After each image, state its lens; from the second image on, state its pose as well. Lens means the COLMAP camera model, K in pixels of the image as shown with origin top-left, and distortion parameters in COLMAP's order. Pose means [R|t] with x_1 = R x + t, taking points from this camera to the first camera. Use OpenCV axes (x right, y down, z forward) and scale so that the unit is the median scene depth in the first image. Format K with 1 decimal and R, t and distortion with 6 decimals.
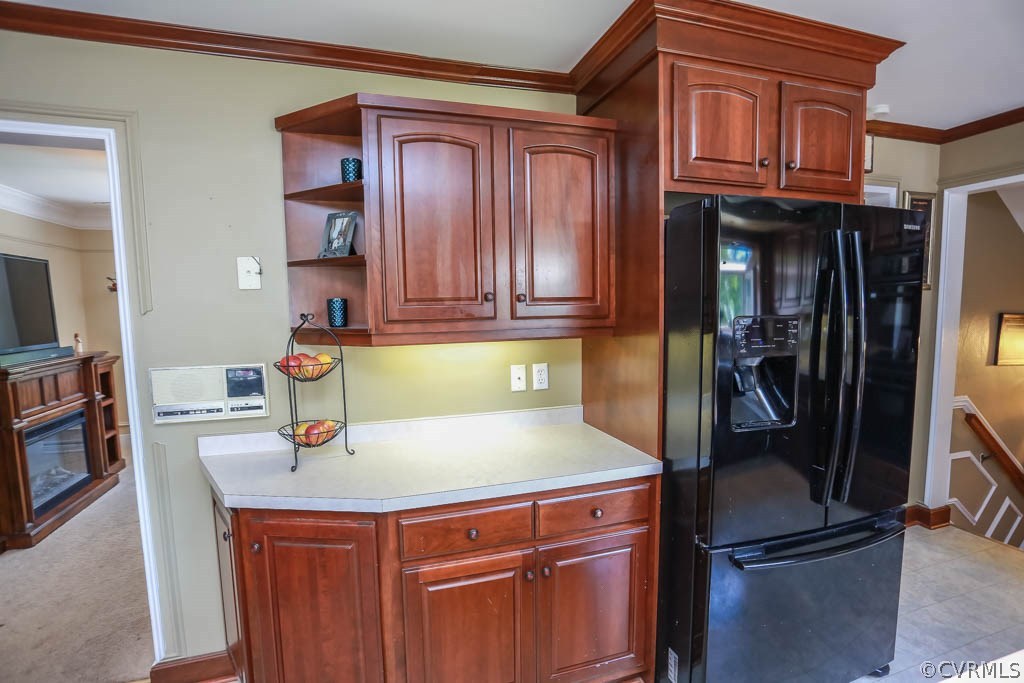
lens RADIAL K [[501.0, 0, 514.1], [0, 501.0, 350.6], [0, 0, 1]] dist [-0.075652, 0.030176]
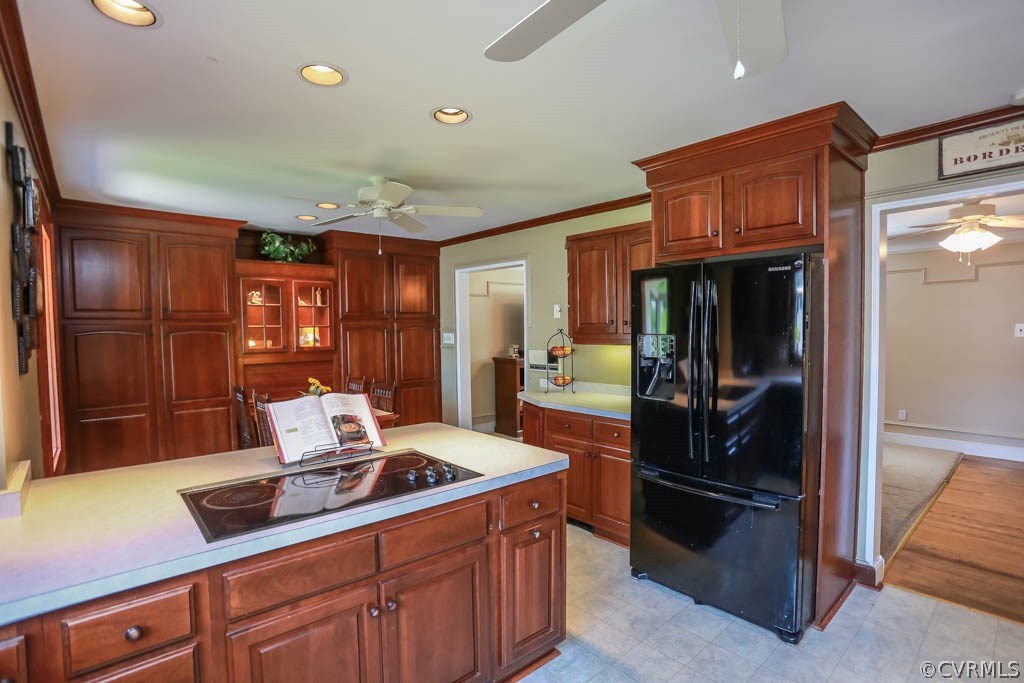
lens RADIAL K [[501.0, 0, 514.1], [0, 501.0, 350.6], [0, 0, 1]] dist [-0.075652, 0.030176]
pose [[0.395963, 0.055591, -0.916582, 1.621669], [-0.077523, 0.996626, 0.026956, -0.017811], [0.914988, 0.060382, 0.398936, -0.147932]]
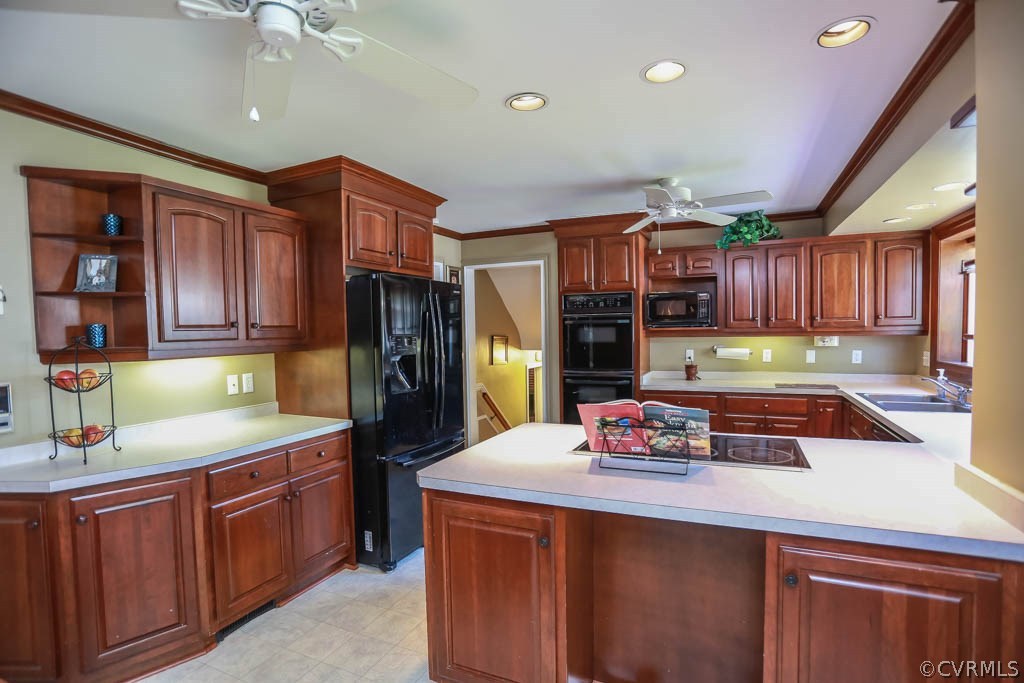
lens RADIAL K [[501.0, 0, 514.1], [0, 501.0, 350.6], [0, 0, 1]] dist [-0.075652, 0.030176]
pose [[0.673438, -0.027287, 0.738740, -0.562006], [0.076974, 0.996475, -0.033363, 0.080415], [-0.735225, 0.079331, 0.673165, -0.567985]]
